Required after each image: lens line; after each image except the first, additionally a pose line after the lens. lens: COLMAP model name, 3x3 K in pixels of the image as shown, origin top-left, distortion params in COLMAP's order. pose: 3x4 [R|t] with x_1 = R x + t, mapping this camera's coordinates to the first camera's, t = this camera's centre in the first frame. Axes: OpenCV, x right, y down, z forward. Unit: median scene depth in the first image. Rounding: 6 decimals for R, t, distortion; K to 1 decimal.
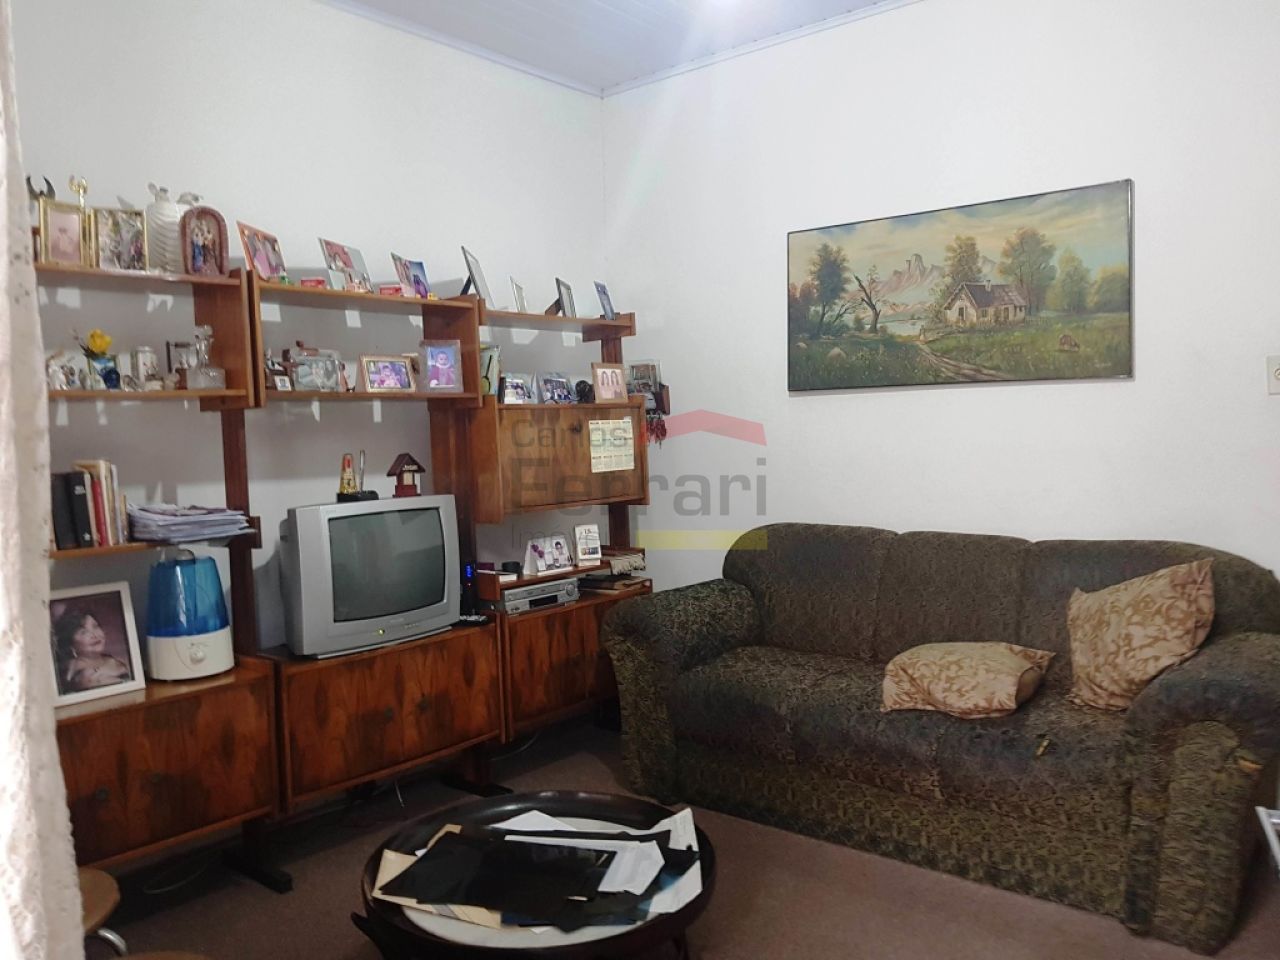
lens RADIAL K [[976.1, 0, 637.7], [0, 976.1, 484.1], [0, 0, 1]] dist [0.001268, -0.007289]
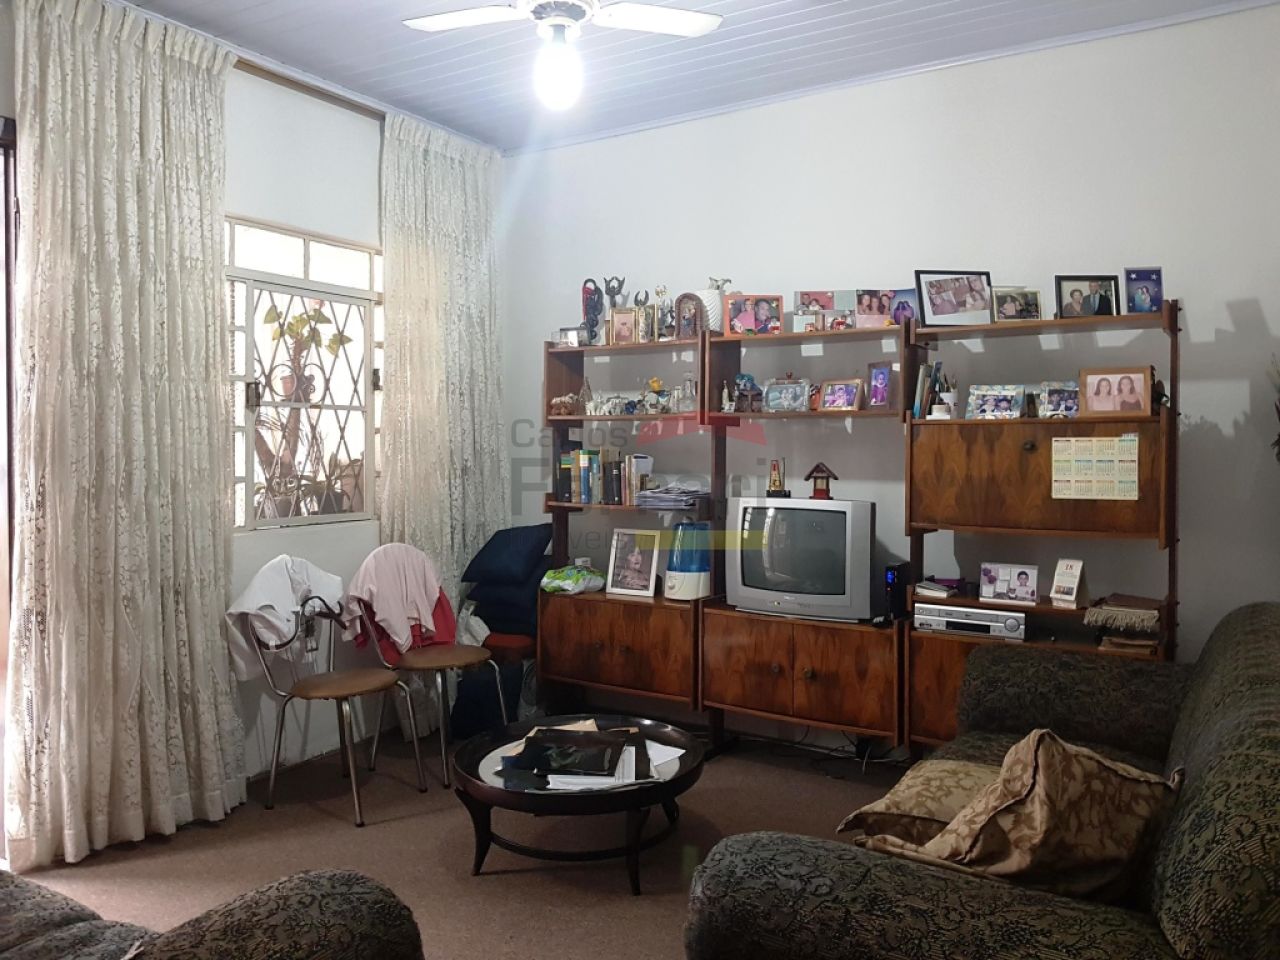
lens RADIAL K [[976.1, 0, 636.8], [0, 976.1, 477.8], [0, 0, 1]] dist [0.001268, -0.007289]
pose [[0.128631, 0.060373, -0.989853, 0.881085], [-0.067618, 0.996356, 0.051983, -0.057800], [0.989385, 0.060245, 0.132244, 0.607815]]
